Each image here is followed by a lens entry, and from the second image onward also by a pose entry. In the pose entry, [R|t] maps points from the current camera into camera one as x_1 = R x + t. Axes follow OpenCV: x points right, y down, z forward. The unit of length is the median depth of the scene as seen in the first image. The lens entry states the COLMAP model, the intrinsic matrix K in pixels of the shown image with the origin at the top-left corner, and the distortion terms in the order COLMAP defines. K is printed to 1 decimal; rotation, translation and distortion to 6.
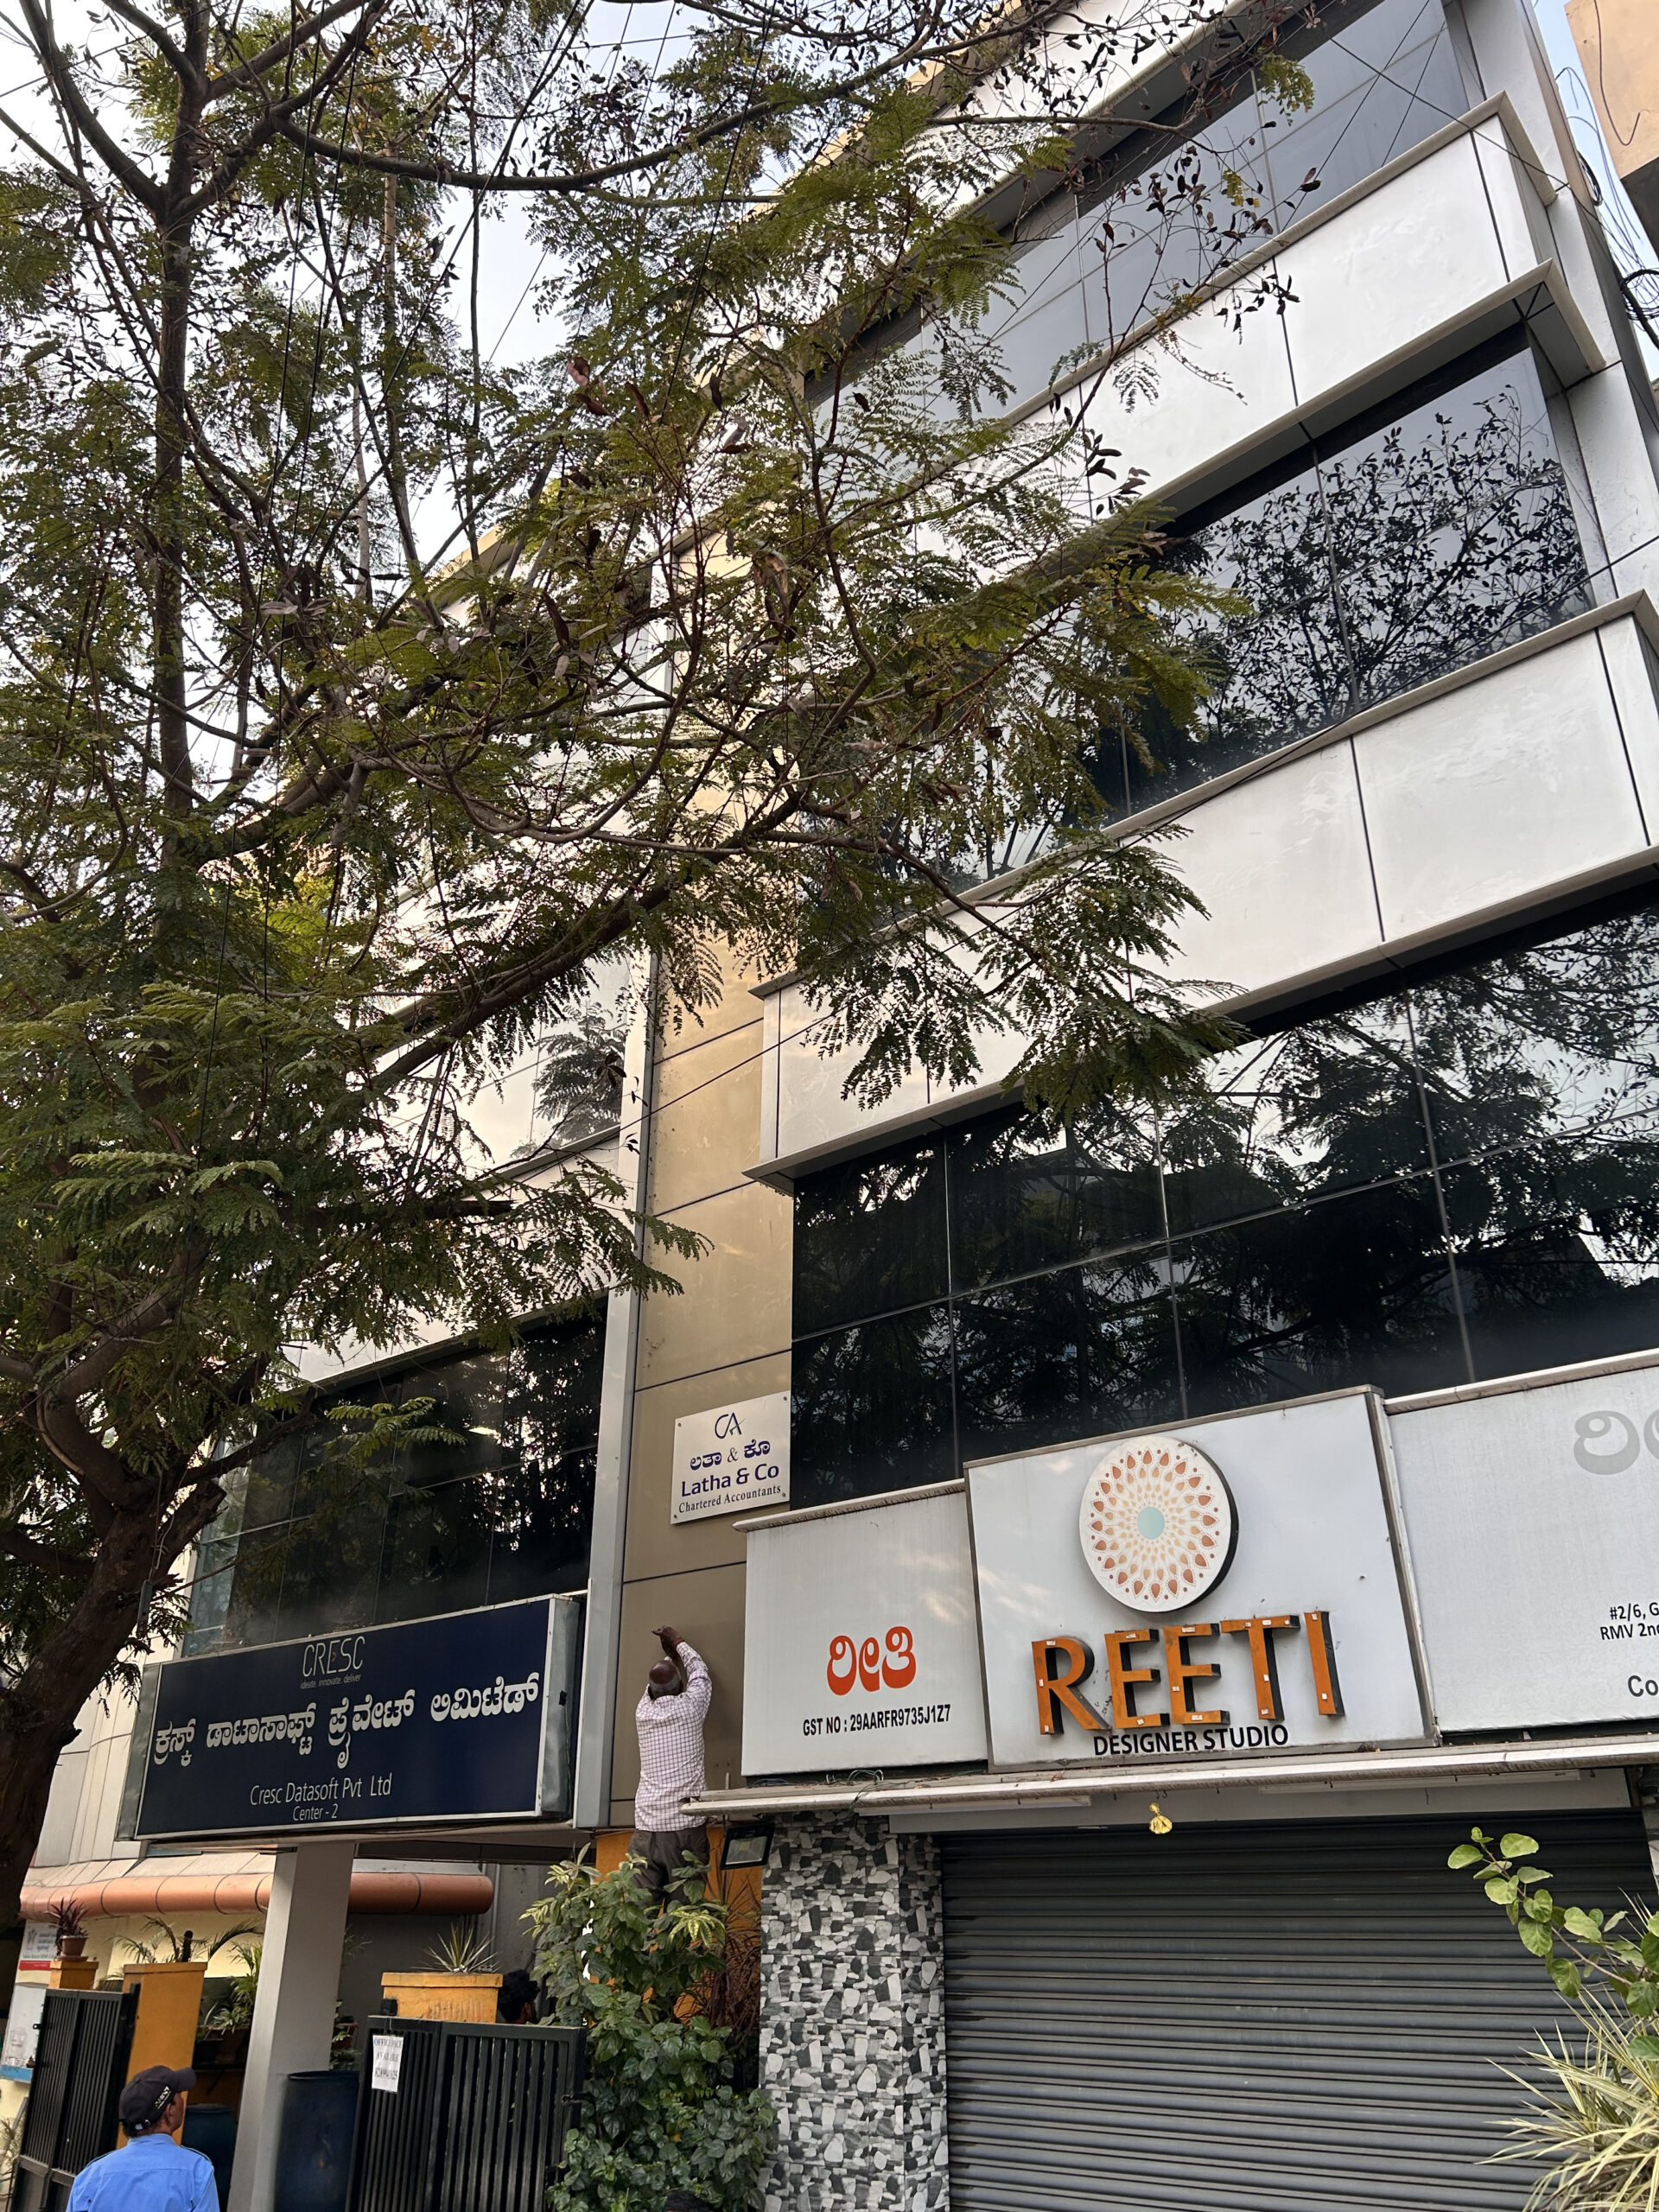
lens RADIAL K [[1711.6, 0, 828.4], [0, 1711.6, 1031.9], [0, 0, 1]] dist [-0.002136, 0.010014]
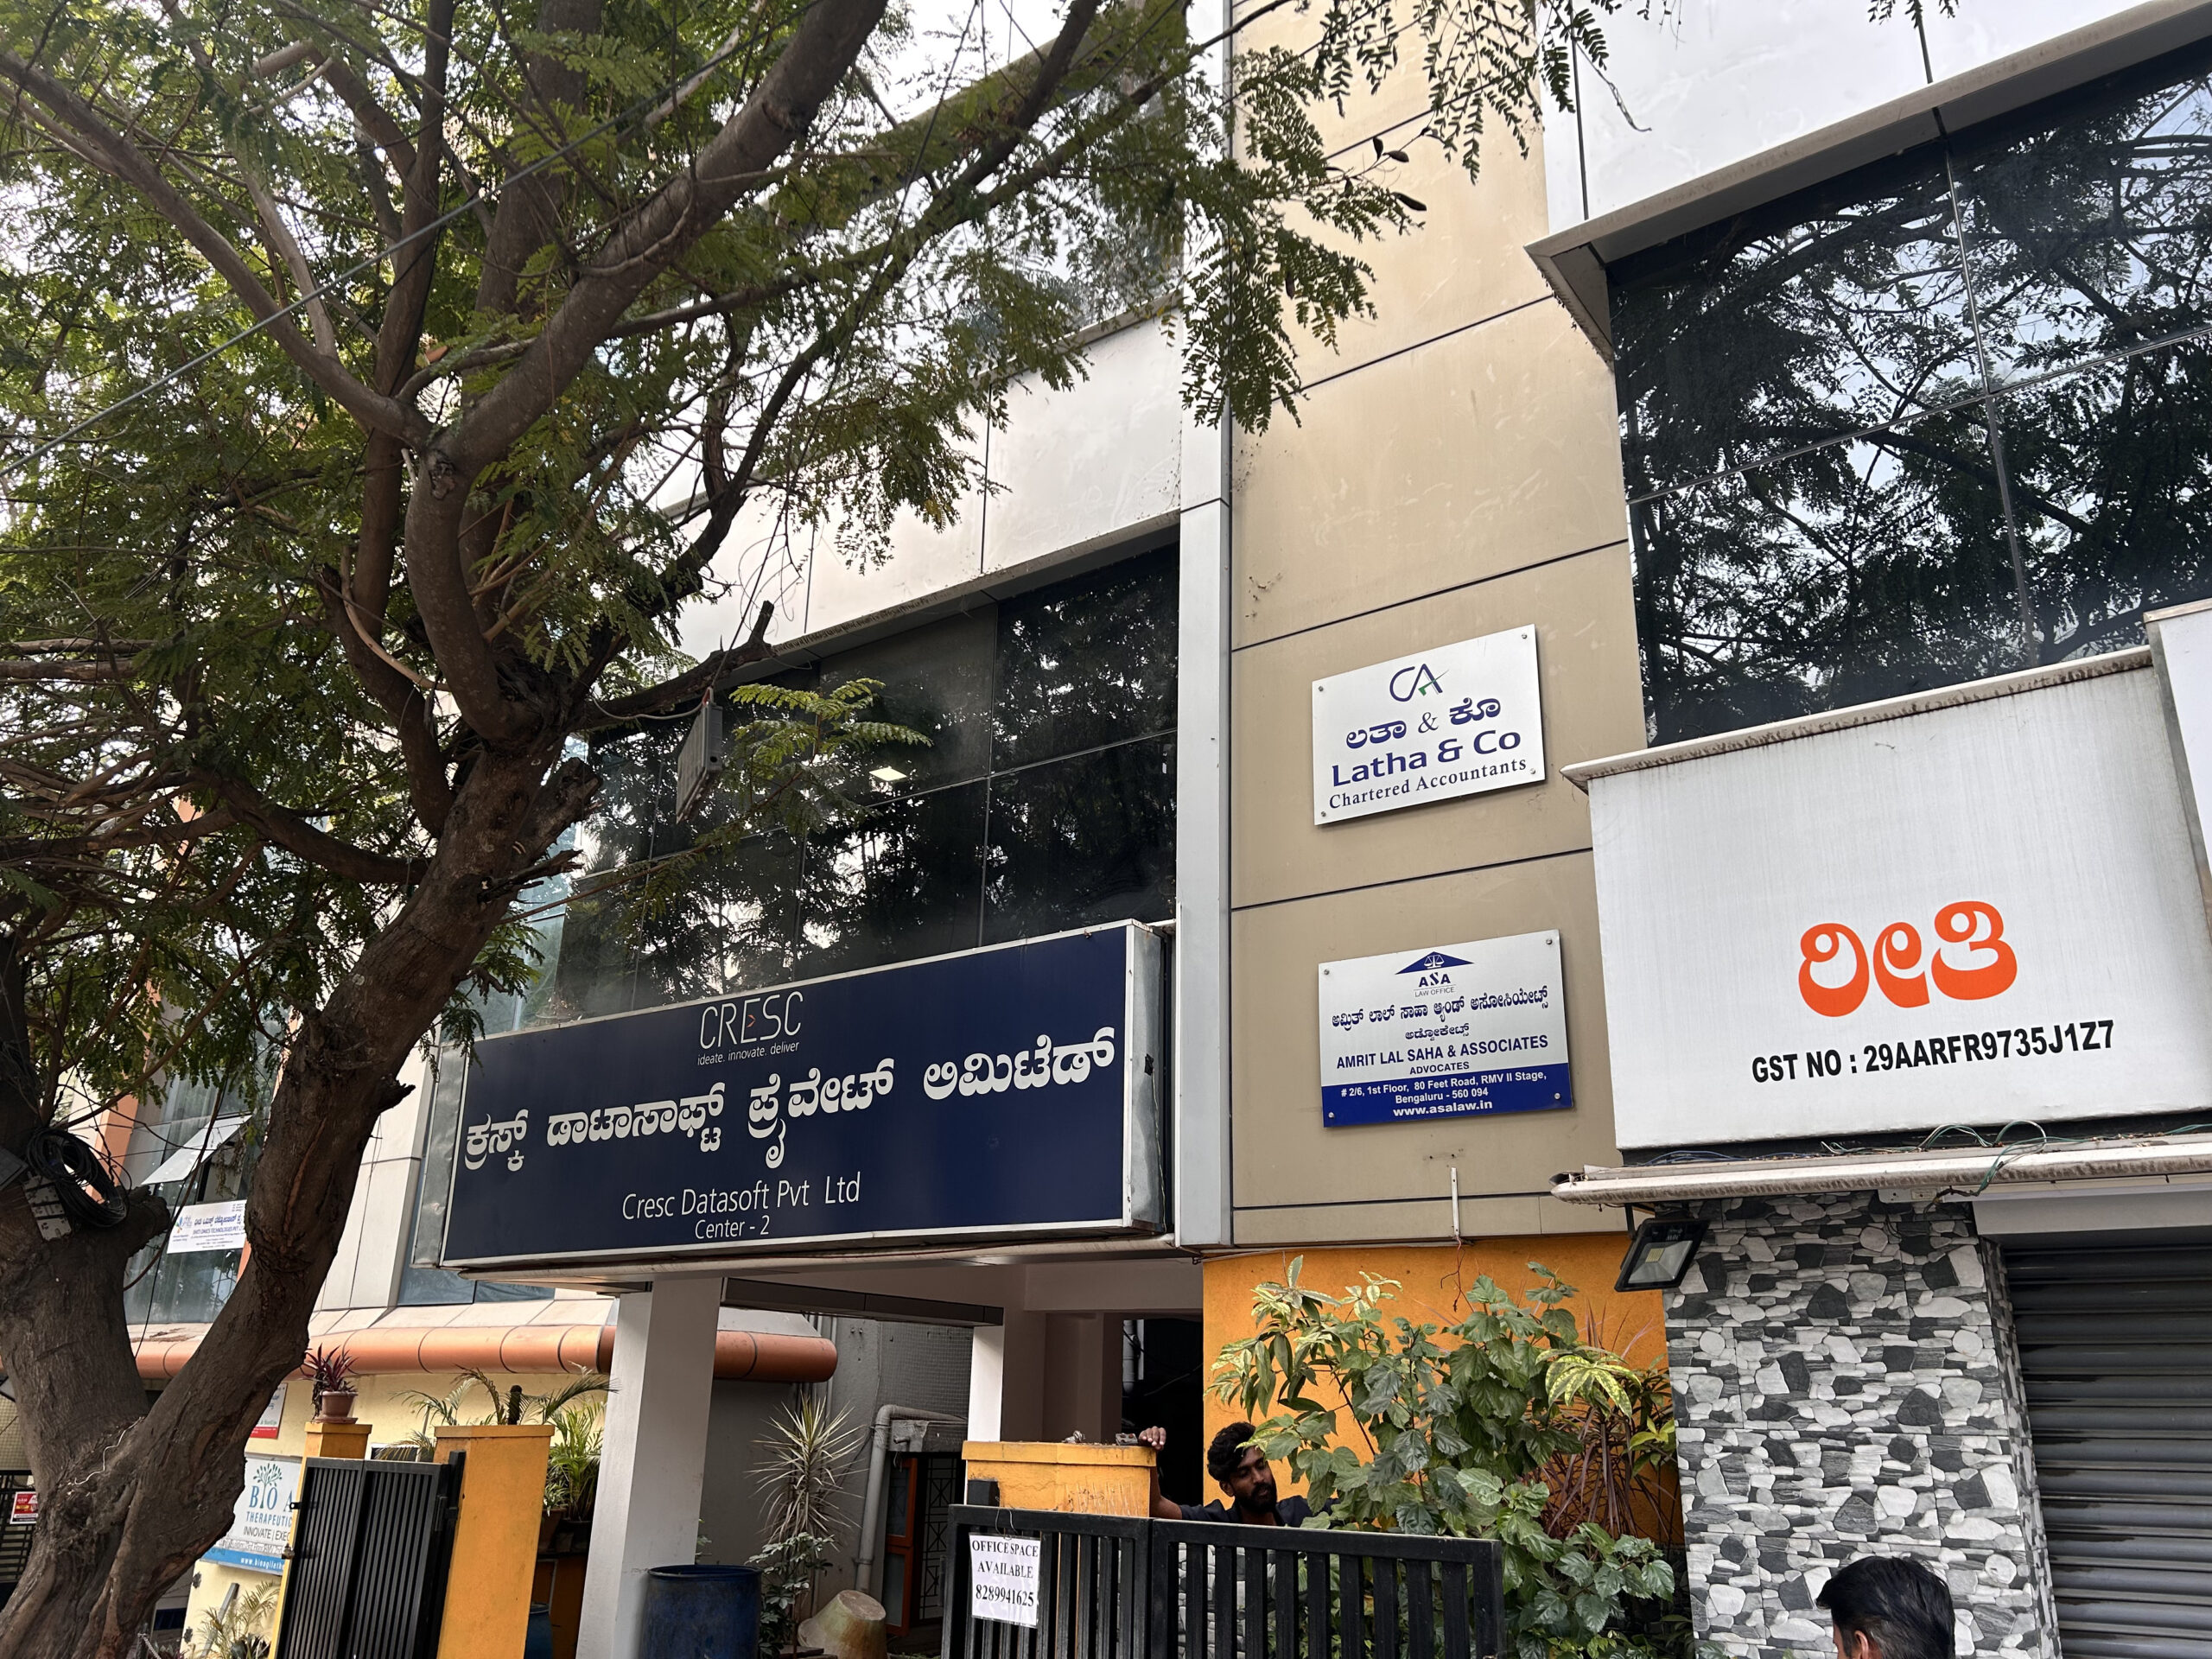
lens RADIAL K [[1658.1, 0, 1101.7], [0, 1658.1, 828.9], [0, 0, 1]] dist [0.103927, -0.126325]
pose [[0.995314, 0.052049, 0.081497, -0.232935], [-0.063127, 0.988156, 0.139866, 0.205043], [-0.073252, -0.144355, 0.986811, 0.361686]]
